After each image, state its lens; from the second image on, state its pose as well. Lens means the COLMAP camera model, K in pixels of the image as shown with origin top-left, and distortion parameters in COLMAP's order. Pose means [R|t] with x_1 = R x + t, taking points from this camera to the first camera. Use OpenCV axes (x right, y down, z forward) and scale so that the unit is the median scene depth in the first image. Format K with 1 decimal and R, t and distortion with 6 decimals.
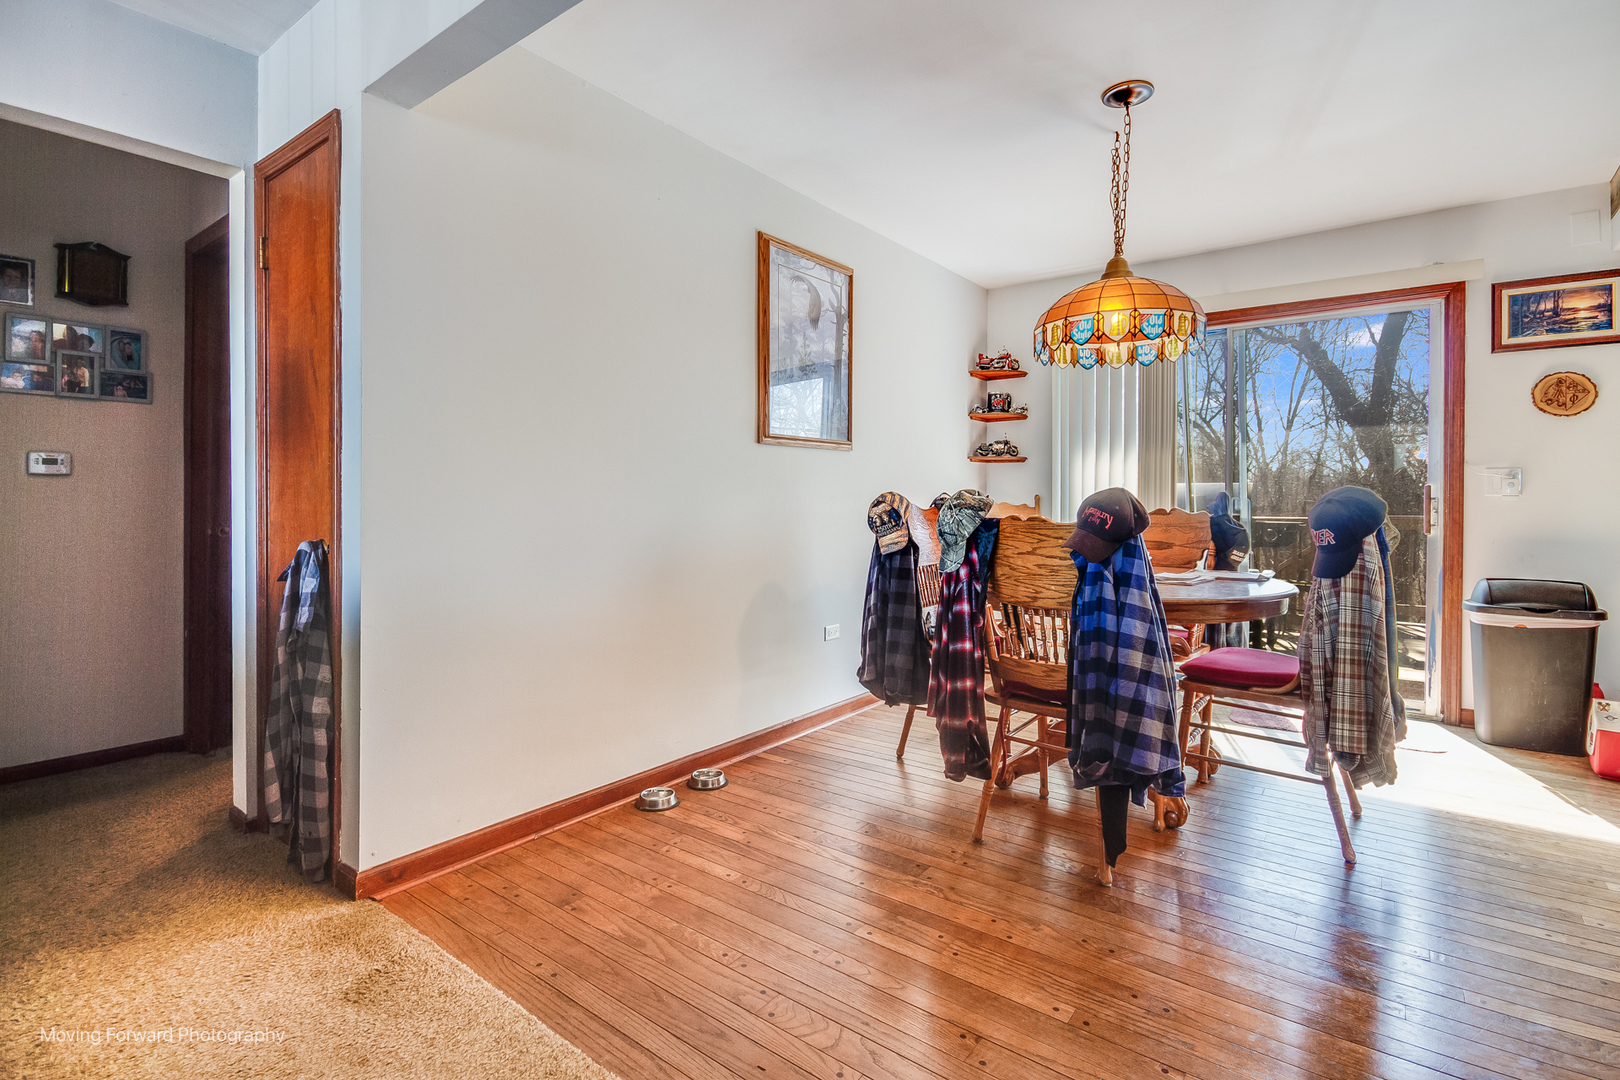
lens RADIAL K [[786.9, 0, 809.8], [0, 786.9, 481.5], [0, 0, 1]] dist [-0.001703, -0.000052]
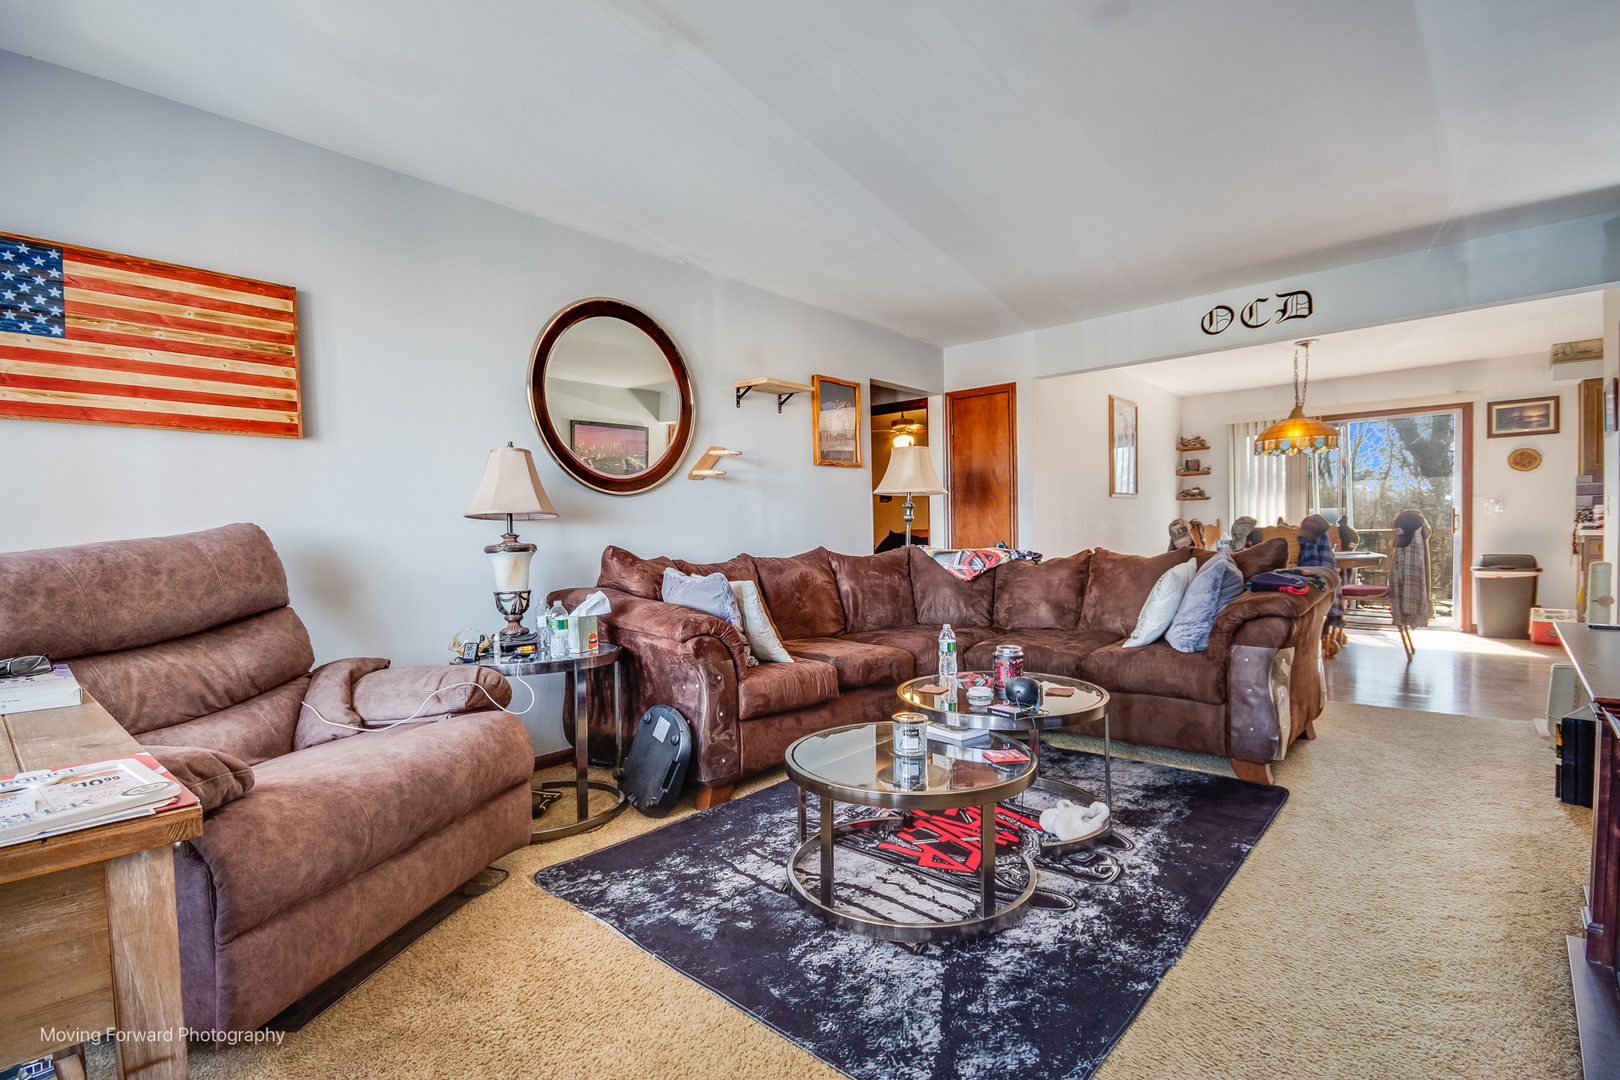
lens RADIAL K [[763.0, 0, 810.0], [0, 763.0, 540.0], [0, 0, 1]] dist [-0.001583, -0.000606]
pose [[0.997215, -0.025247, -0.070176, -0.710095], [0.027495, 0.999133, 0.031257, -0.019788], [0.069326, -0.033100, 0.997045, -1.052984]]
